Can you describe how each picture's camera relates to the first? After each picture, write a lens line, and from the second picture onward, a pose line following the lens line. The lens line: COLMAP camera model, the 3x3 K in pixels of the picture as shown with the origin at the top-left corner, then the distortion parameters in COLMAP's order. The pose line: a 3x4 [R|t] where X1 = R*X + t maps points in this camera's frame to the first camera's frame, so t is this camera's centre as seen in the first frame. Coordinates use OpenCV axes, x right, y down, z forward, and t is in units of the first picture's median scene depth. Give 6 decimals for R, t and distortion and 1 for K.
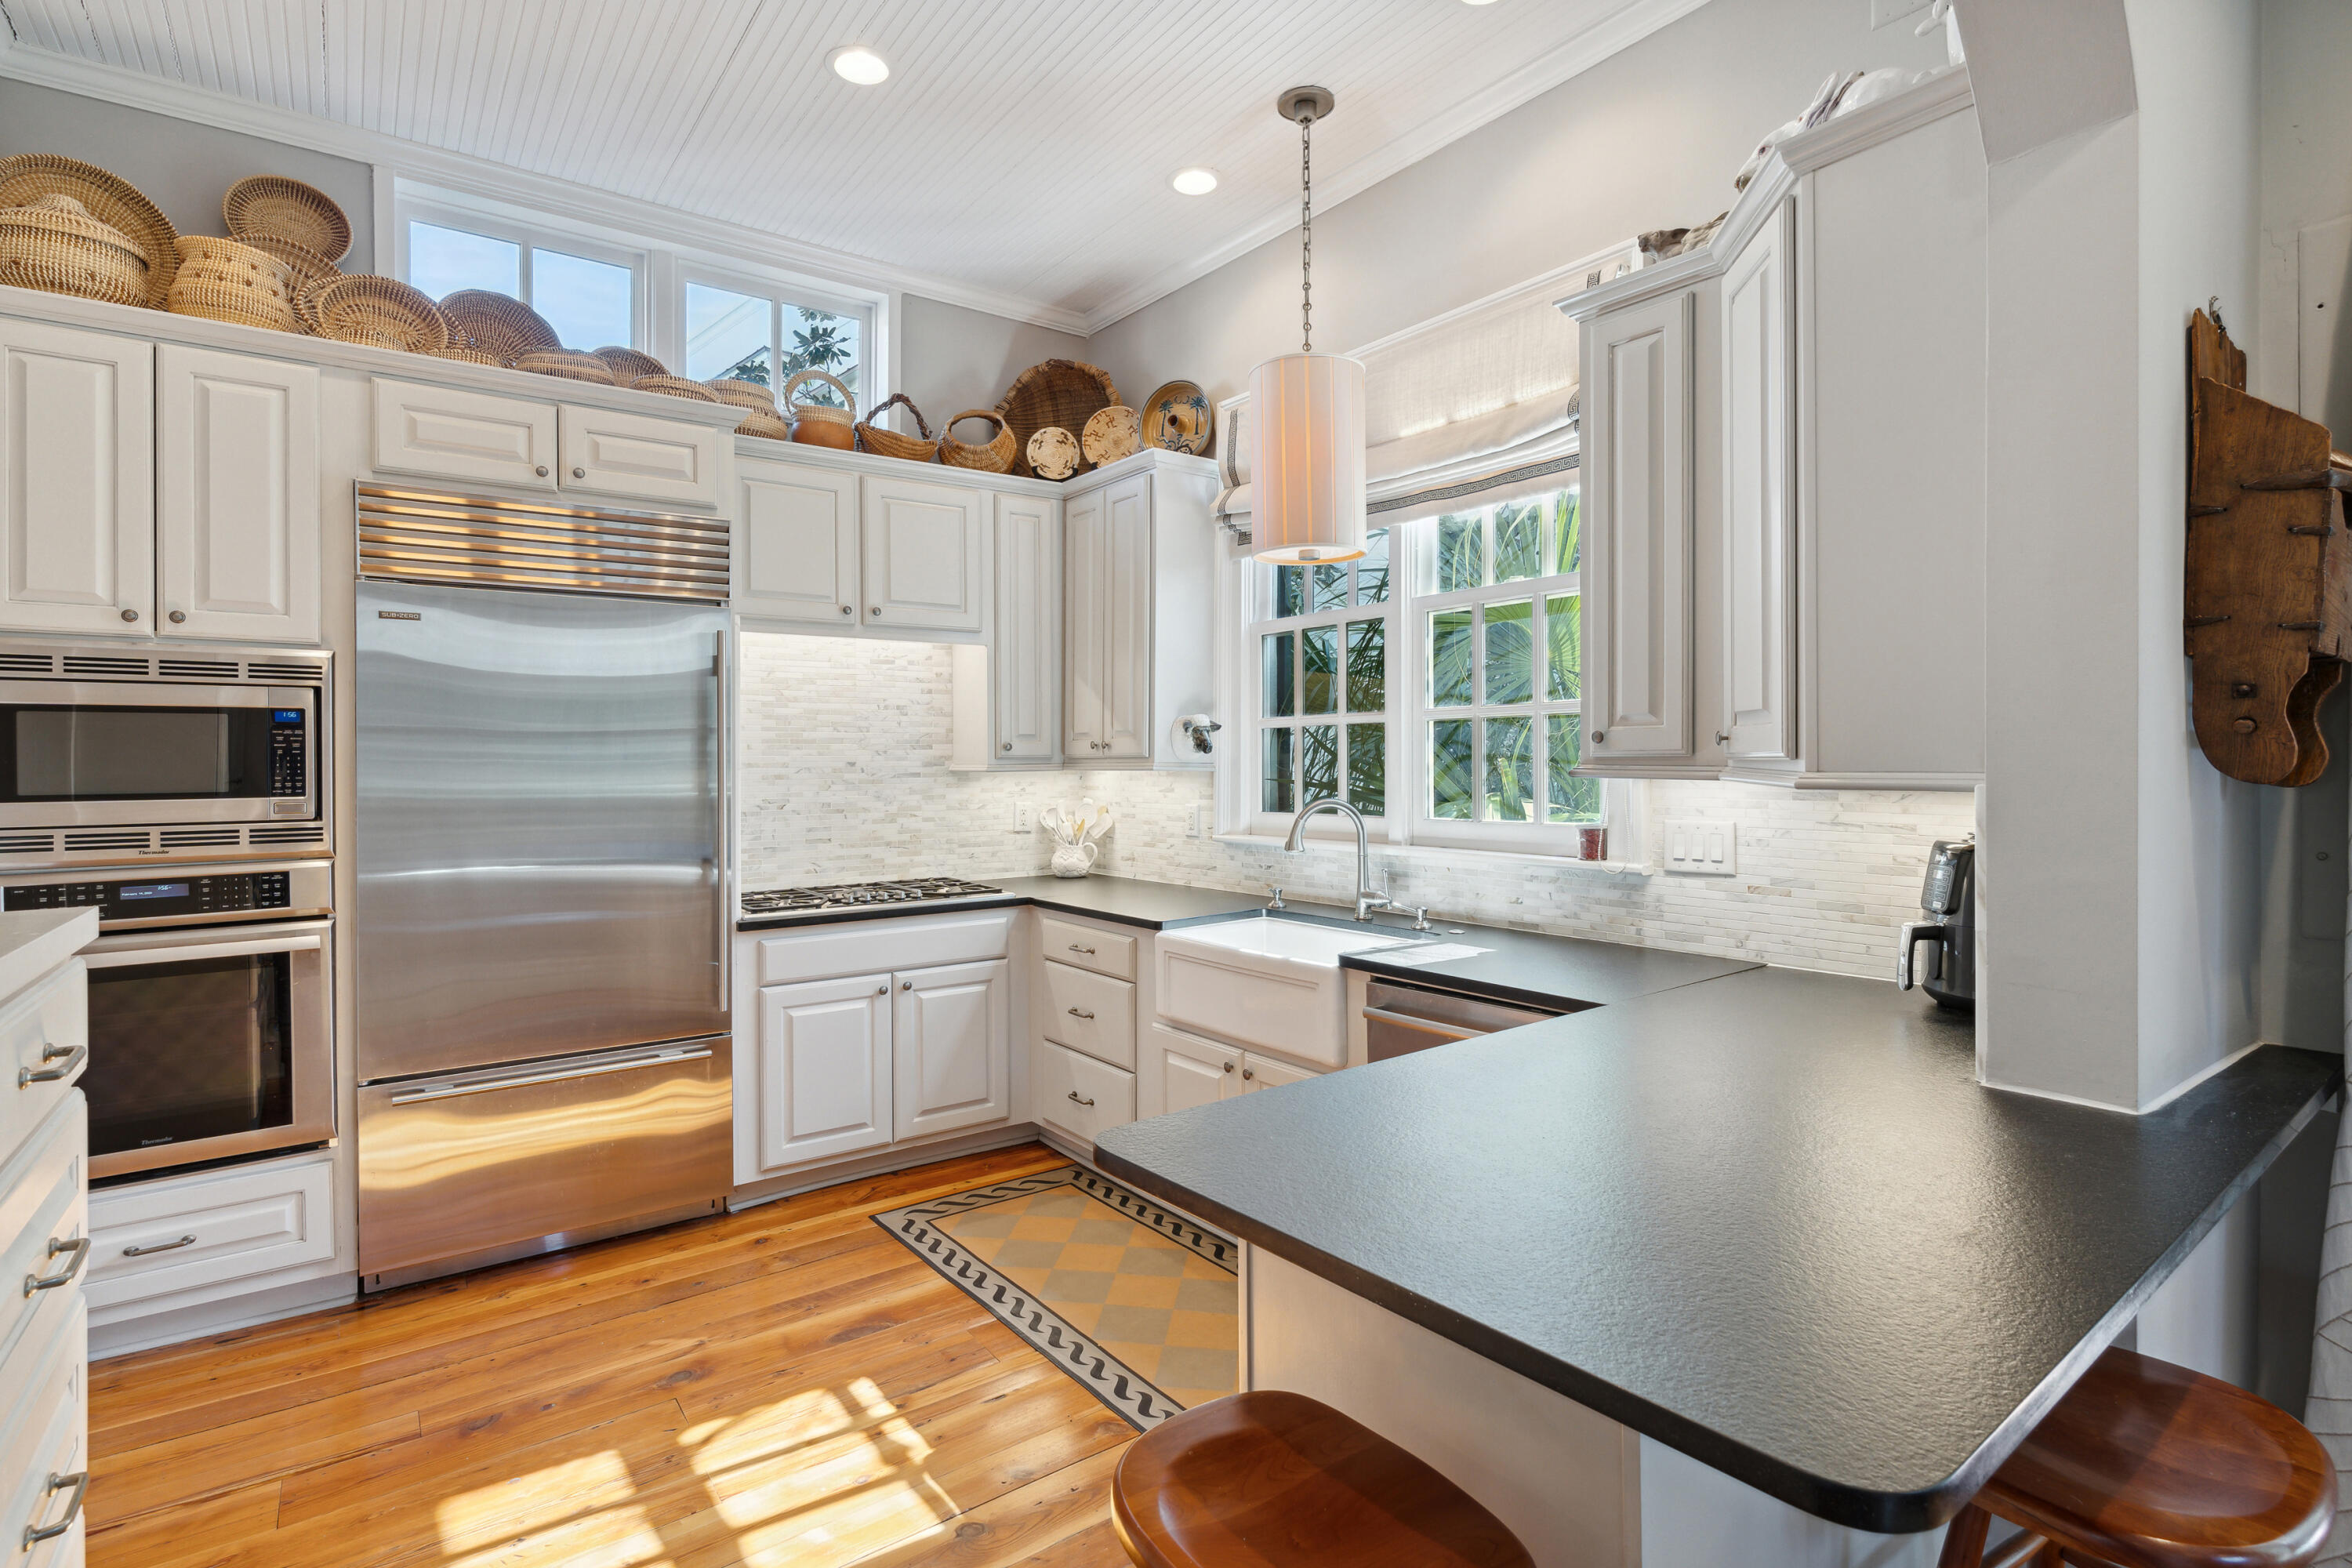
lens RADIAL K [[1135.0, 0, 1174.2], [0, 1135.0, 765.9], [0, 0, 1]] dist [0.003033, -0.000412]
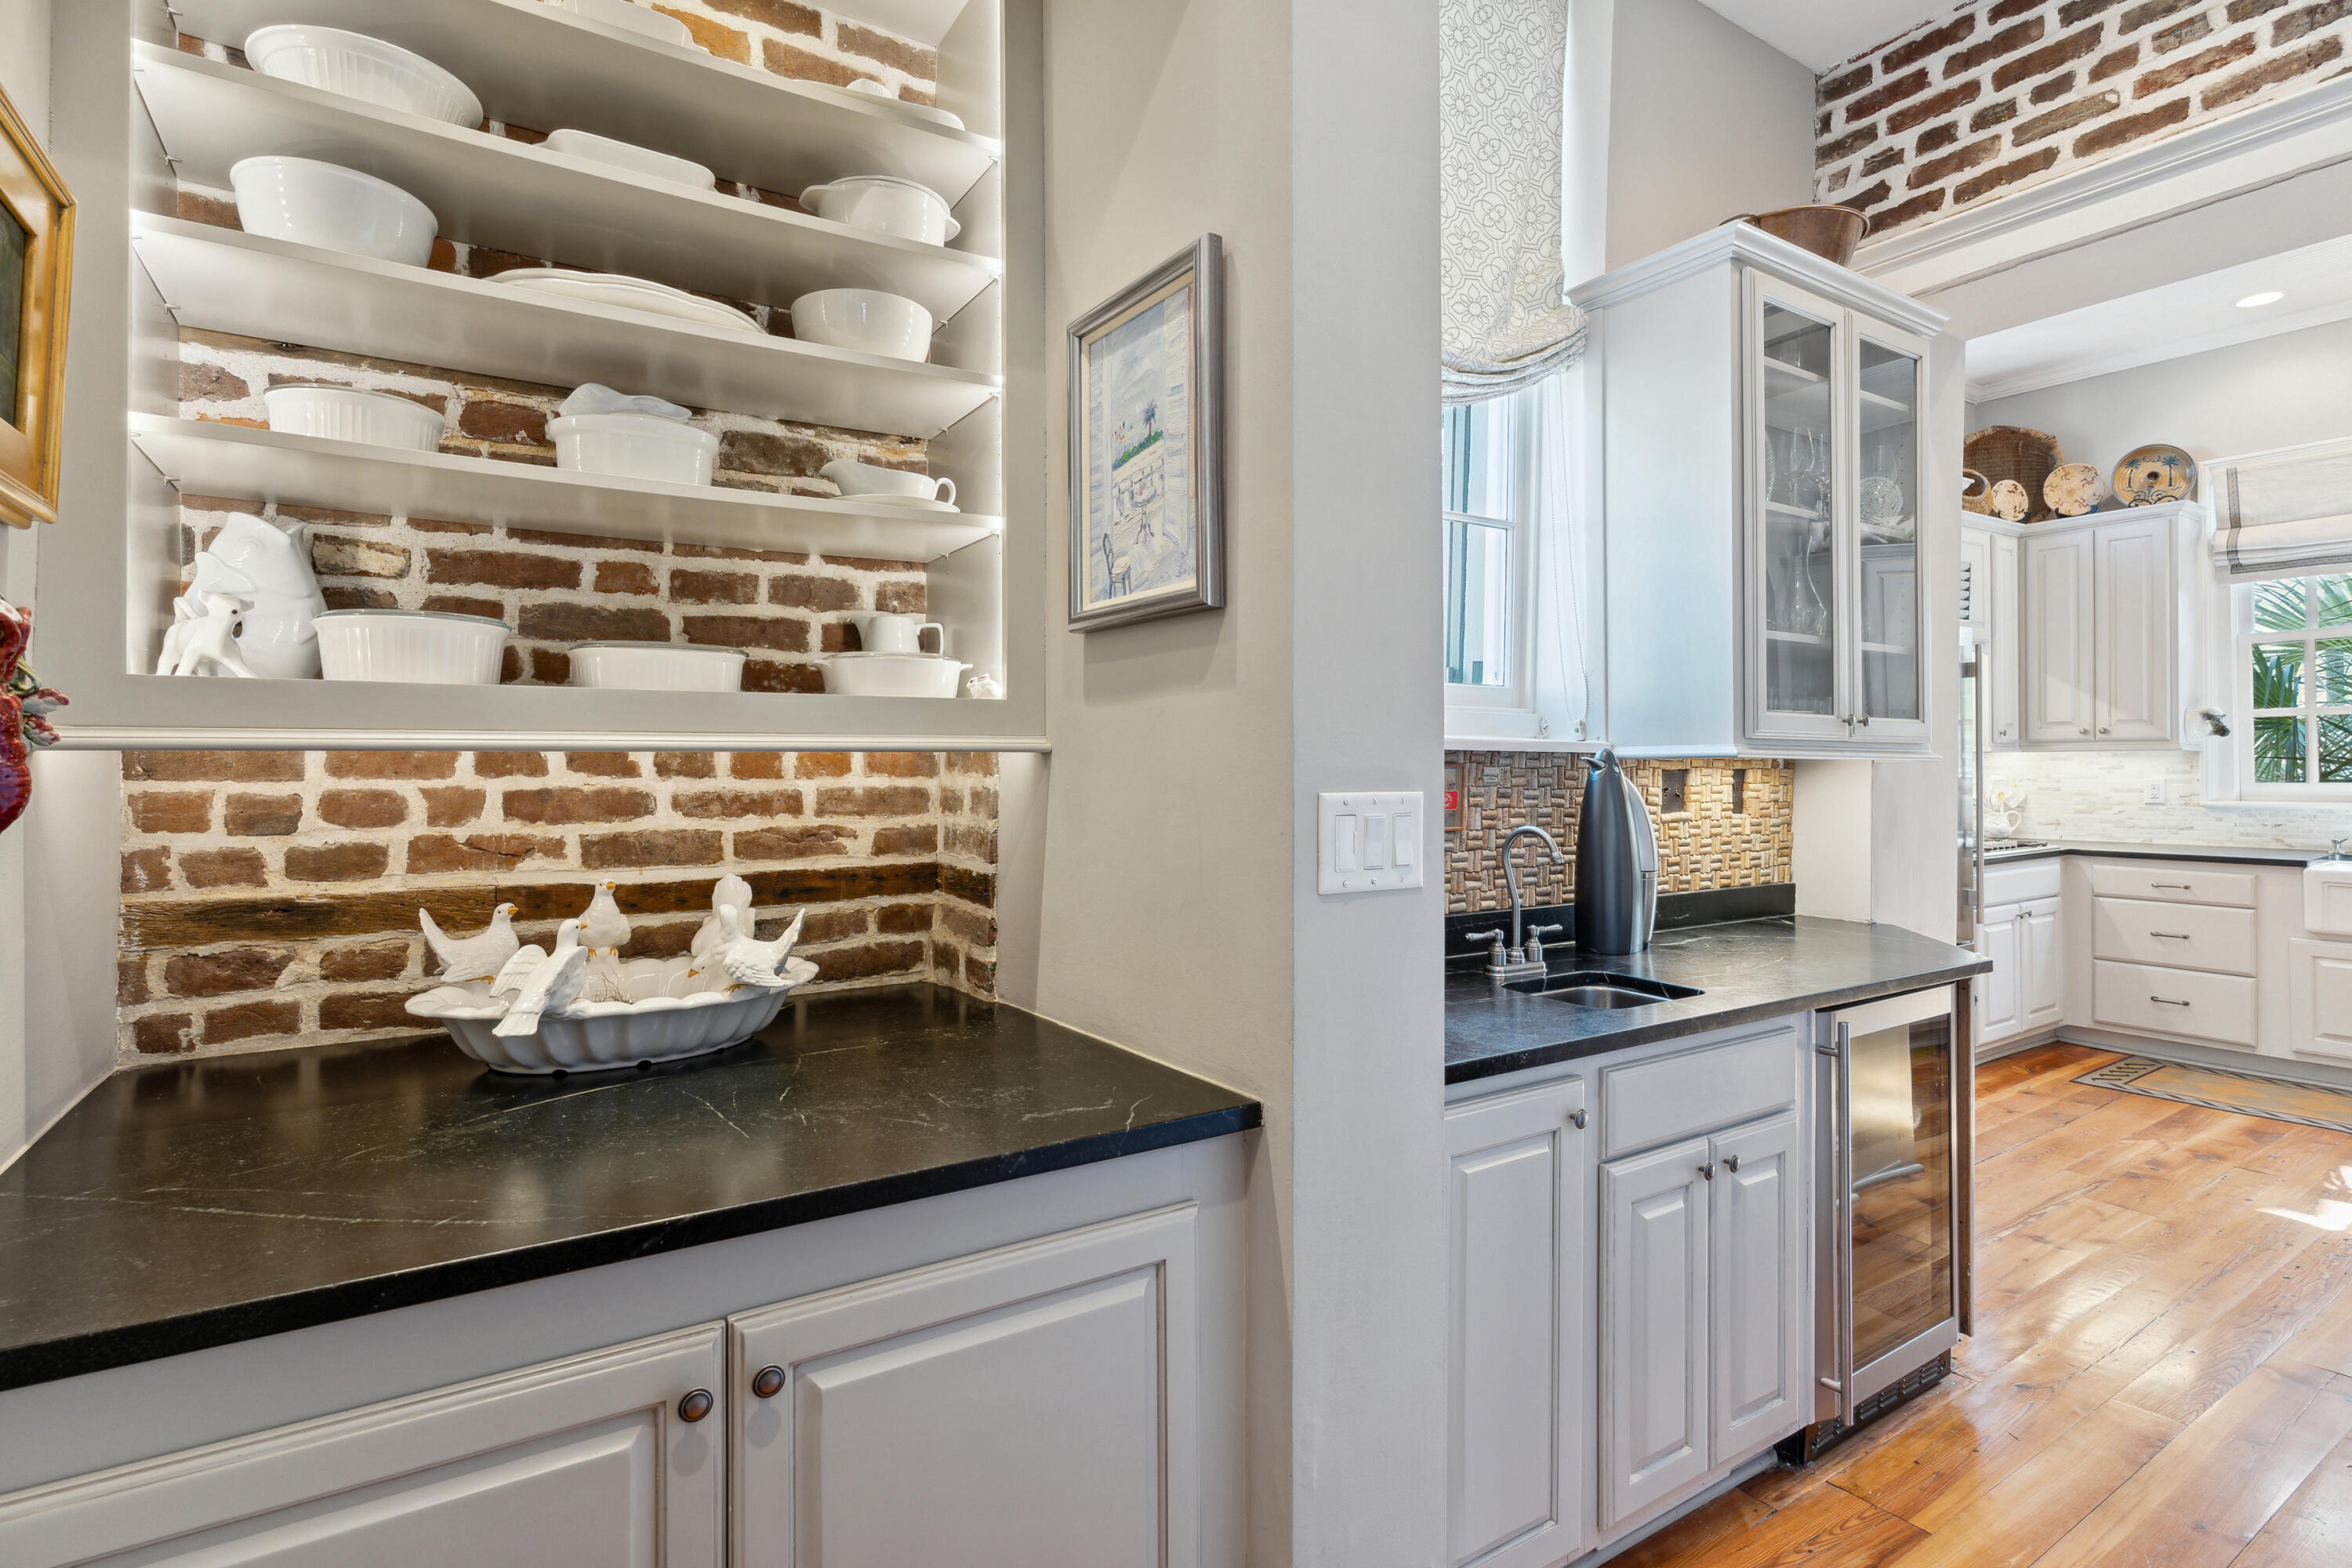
lens RADIAL K [[1135.0, 0, 1179.1], [0, 1135.0, 765.2], [0, 0, 1]] dist [0.003033, -0.000412]
pose [[0.999007, -0.001543, -0.044525, -1.071008], [0.001365, 0.999991, -0.004022, 0.023894], [0.044531, 0.003957, 0.999000, -0.331812]]
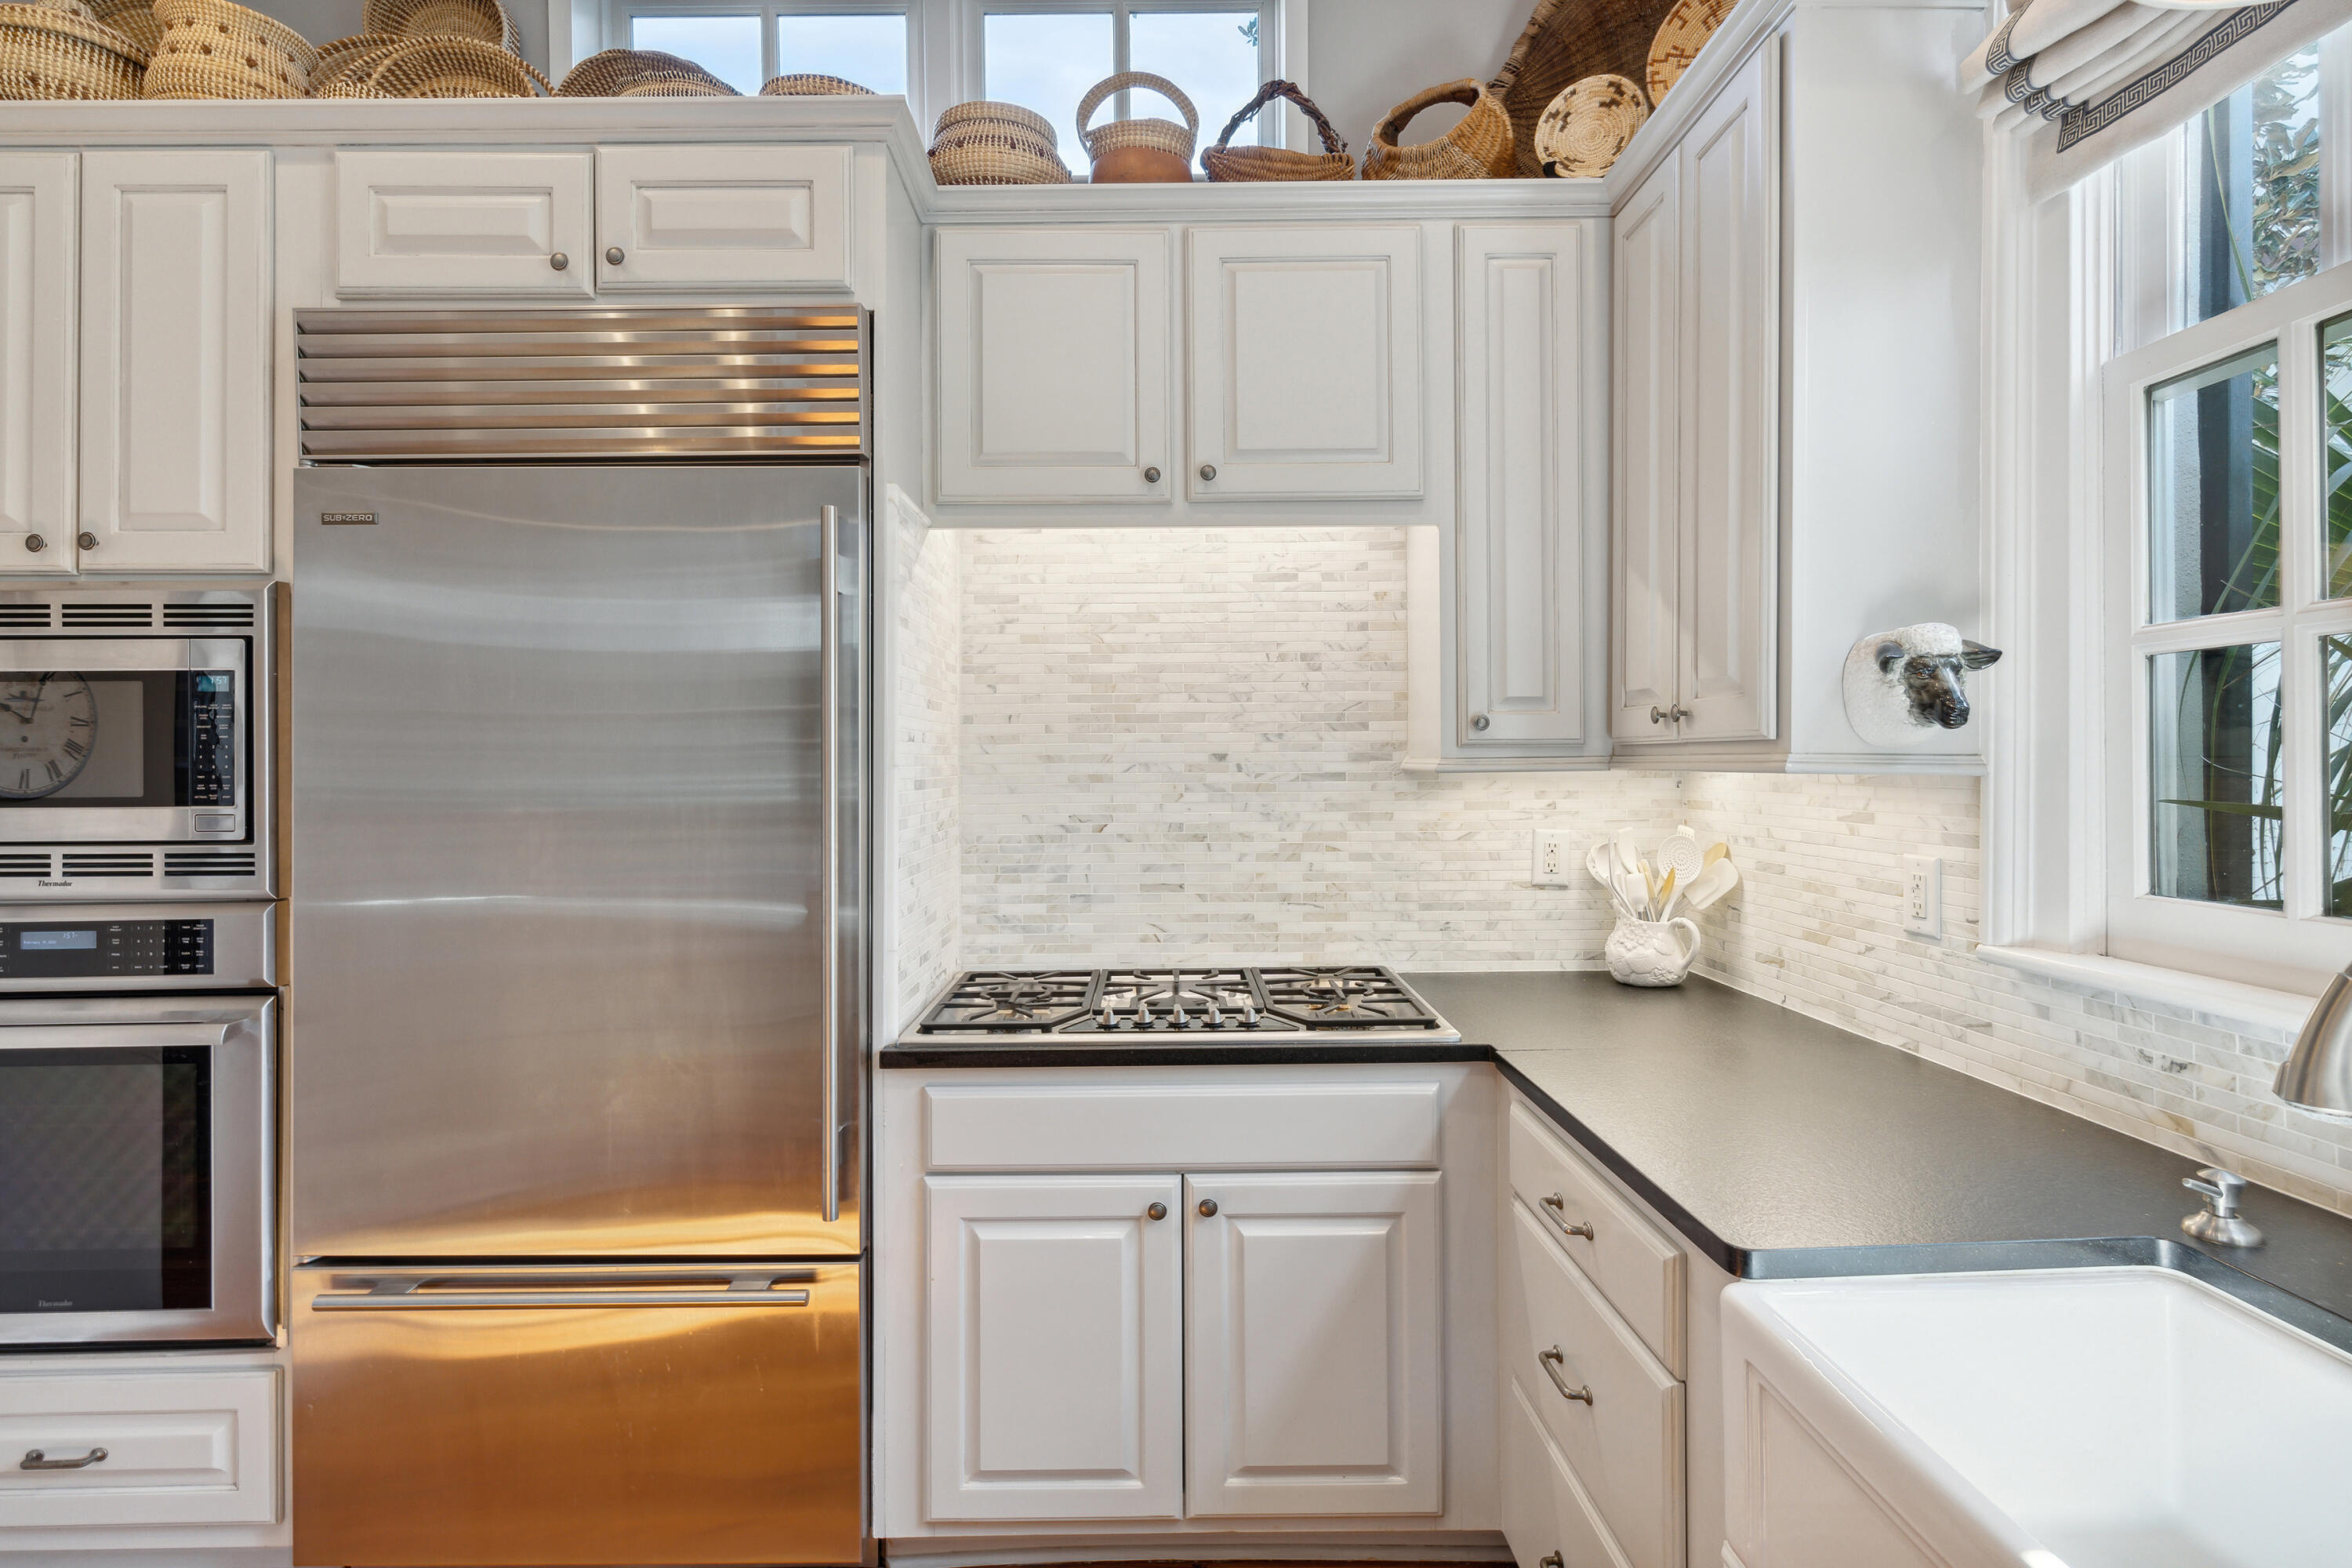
lens RADIAL K [[1135.0, 0, 1185.0], [0, 1135.0, 749.6], [0, 0, 1]] dist [0.003033, -0.000412]
pose [[0.814200, -0.003479, -0.580575, 0.039442], [-0.001746, 0.999963, -0.008441, -0.000452], [0.580582, 0.007887, 0.814163, 0.545168]]
